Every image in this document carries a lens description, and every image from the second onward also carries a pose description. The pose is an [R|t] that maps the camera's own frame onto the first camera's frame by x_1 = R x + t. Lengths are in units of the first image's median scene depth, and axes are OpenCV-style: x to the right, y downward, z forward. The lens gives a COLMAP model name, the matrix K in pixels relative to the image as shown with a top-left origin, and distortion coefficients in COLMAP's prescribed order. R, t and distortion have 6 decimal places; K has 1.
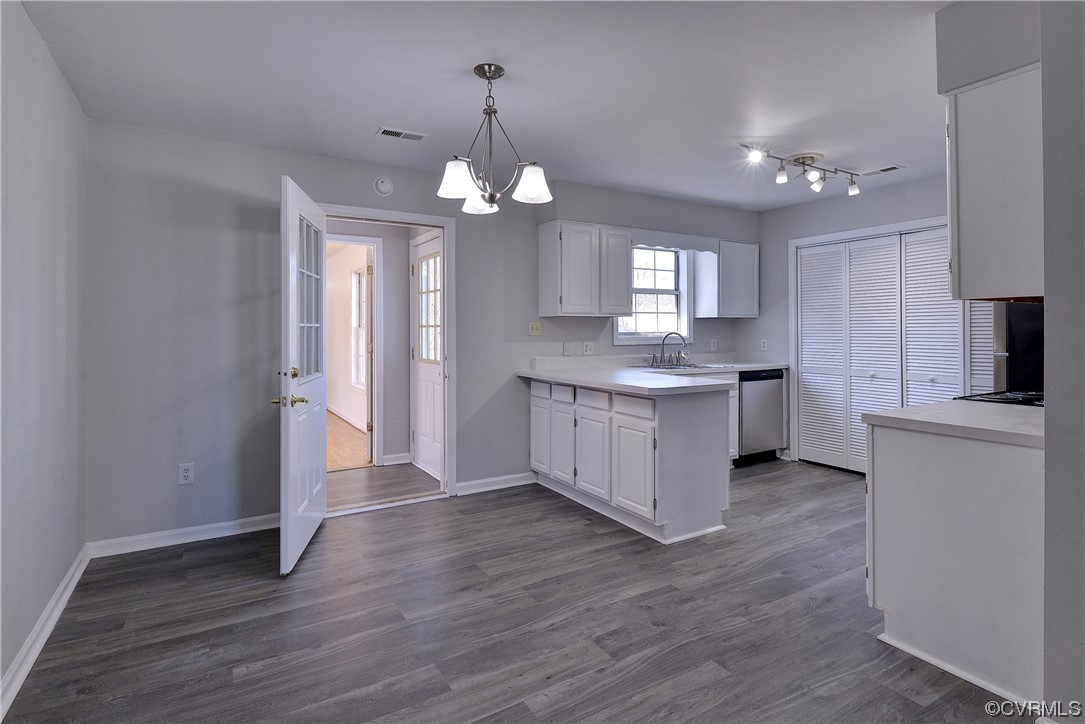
lens RADIAL K [[533.6, 0, 545.9], [0, 533.6, 326.2], [0, 0, 1]] dist [0.000104, 0.000113]
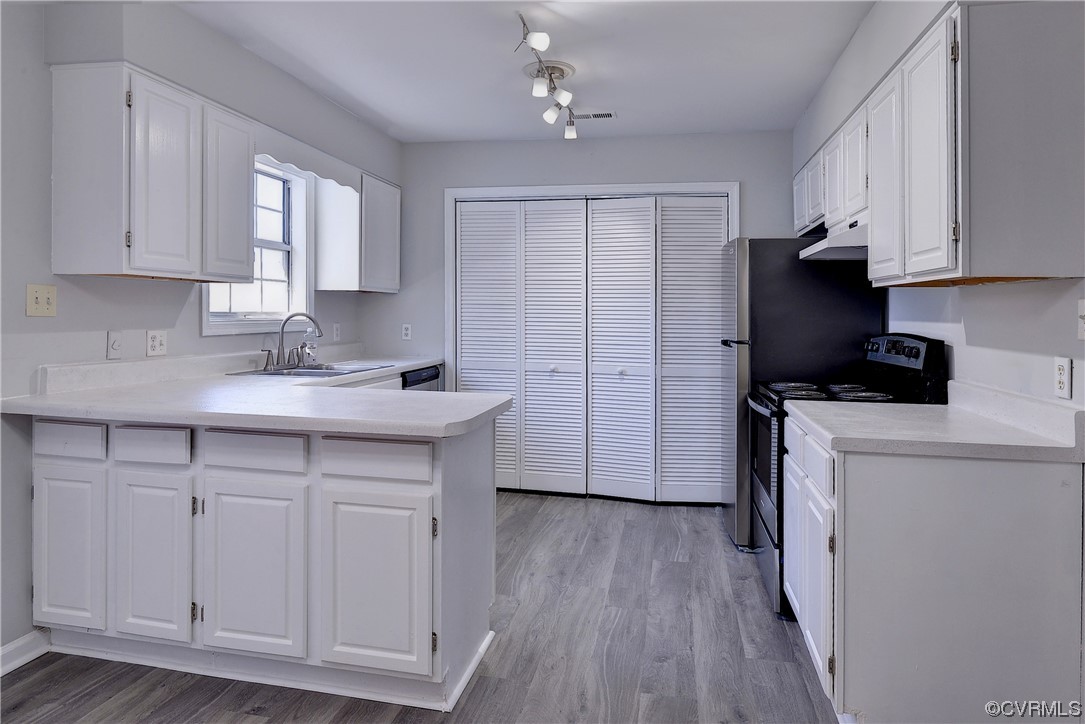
lens RADIAL K [[660.4, 0, 540.3], [0, 660.4, 316.2], [0, 0, 1]] dist [-0.005033, -0.002095]
pose [[0.681908, 0.008150, 0.731393, -0.128404], [-0.020423, 0.999760, 0.007900, 0.004117], [-0.731153, -0.020324, 0.681911, 0.315837]]
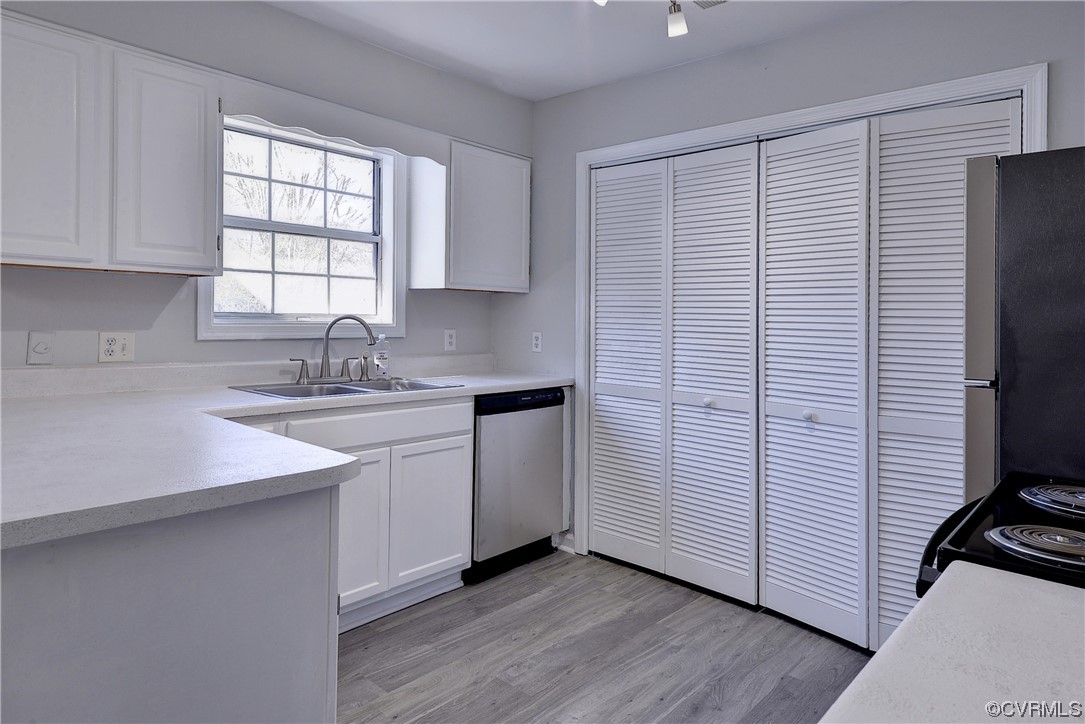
lens RADIAL K [[649.4, 0, 558.9], [0, 649.4, 315.5], [0, 0, 1]] dist [-0.000841, -0.000171]
pose [[0.954167, 0.024455, 0.298274, 0.261428], [-0.026955, 0.999628, 0.004270, 0.004571], [-0.298059, -0.012114, 0.954471, 0.401261]]
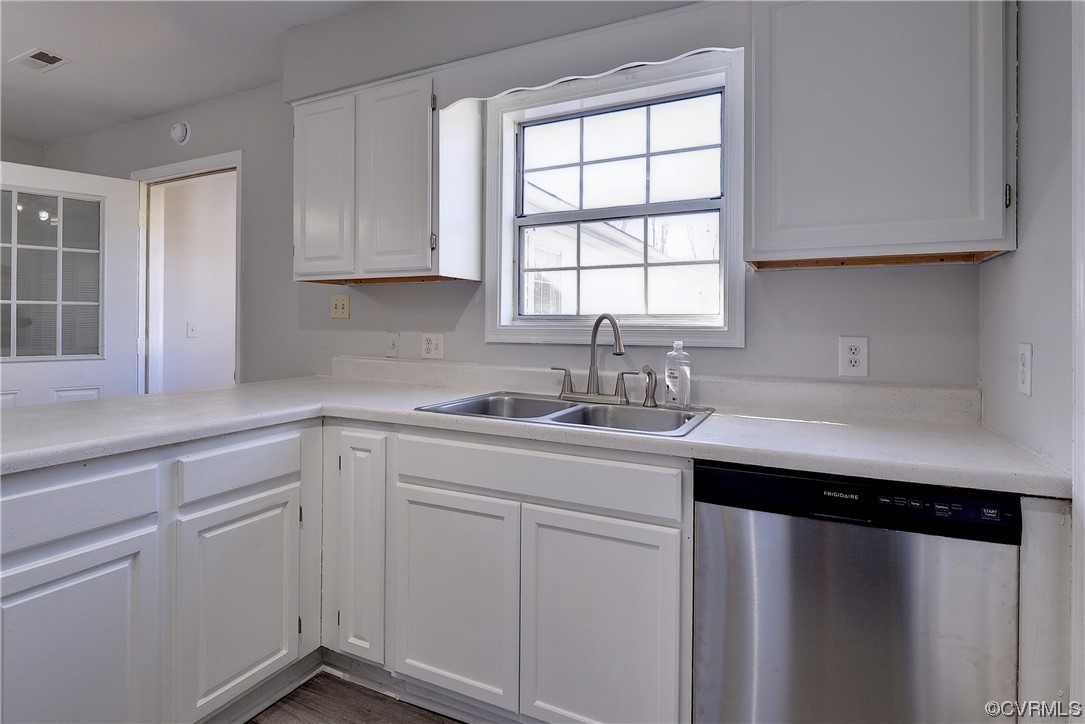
lens RADIAL K [[551.4, 0, 543.9], [0, 551.4, 328.7], [0, 0, 1]] dist [-0.007624, -0.000574]
pose [[0.536170, 0.013603, -0.844001, 0.567804], [-0.003010, 0.999895, 0.014204, 0.017944], [0.844105, -0.005075, 0.536154, 0.815200]]
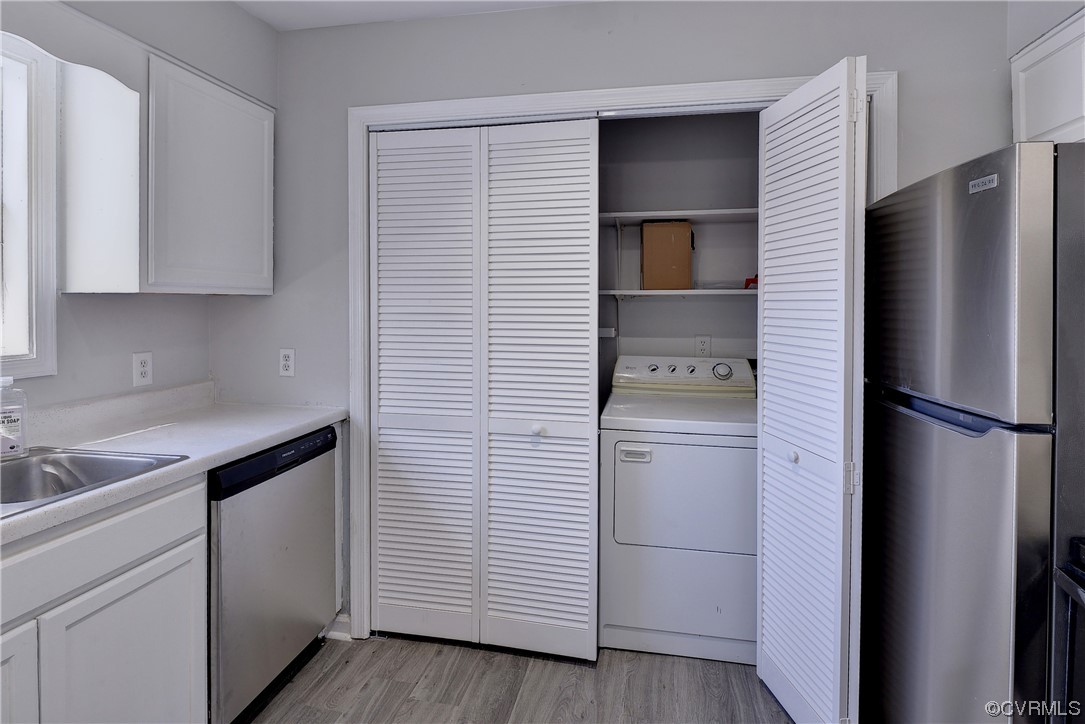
lens RADIAL K [[554.0, 0, 542.0], [0, 554.0, 299.4], [0, 0, 1]] dist [-0.004815, -0.008540]
pose [[0.685588, 0.008957, 0.727934, 0.269603], [-0.010020, 0.999946, -0.002867, -0.015720], [-0.727920, -0.005328, 0.685641, 0.657329]]
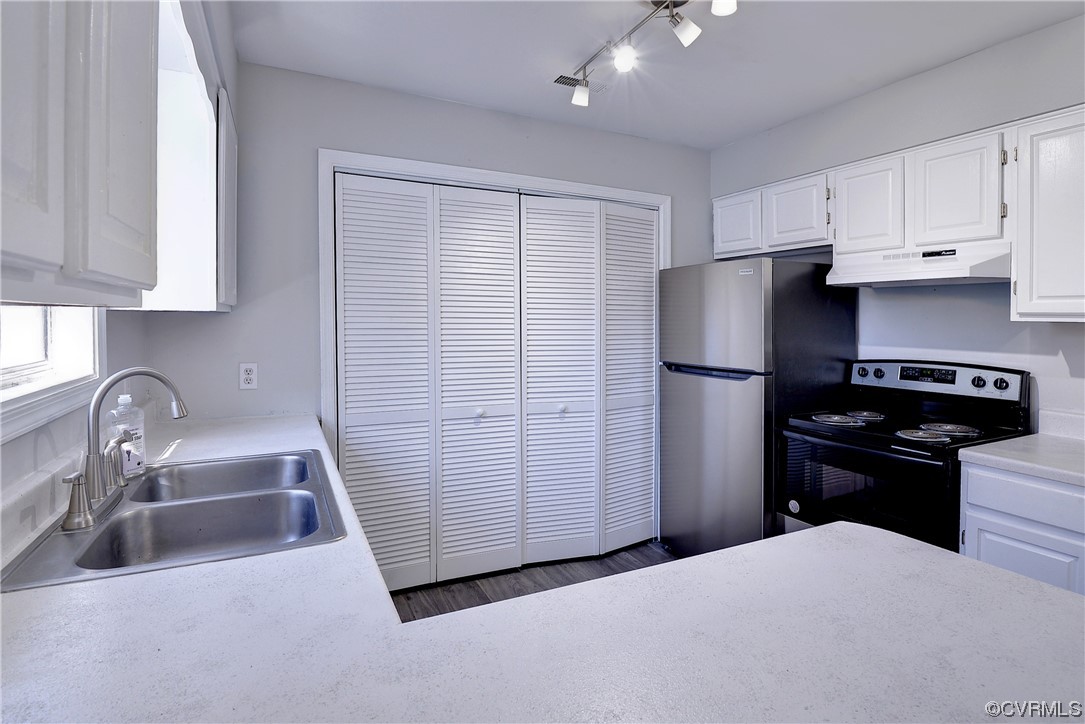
lens RADIAL K [[551.4, 0, 543.9], [0, 551.4, 328.7], [0, 0, 1]] dist [-0.007624, -0.000574]
pose [[0.097819, -0.014763, 0.995095, -0.007910], [-0.017166, 0.999716, 0.016519, -0.016502], [-0.995056, -0.018697, 0.097538, 0.831100]]
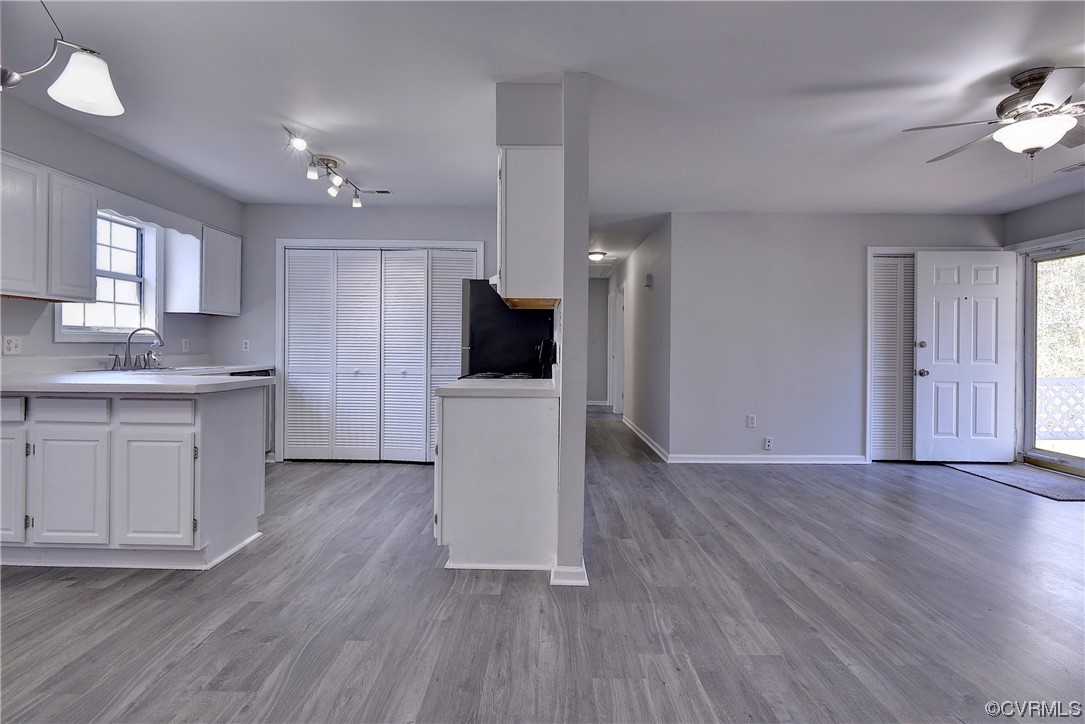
lens RADIAL K [[542.3, 0, 533.8], [0, 542.3, 344.7], [0, 0, 1]] dist [-0.004757, -0.001341]
pose [[0.534303, 0.011866, 0.845210, -0.146773], [-0.020759, 0.999784, -0.000913, 0.027326], [-0.845038, -0.017058, 0.534434, 0.071202]]
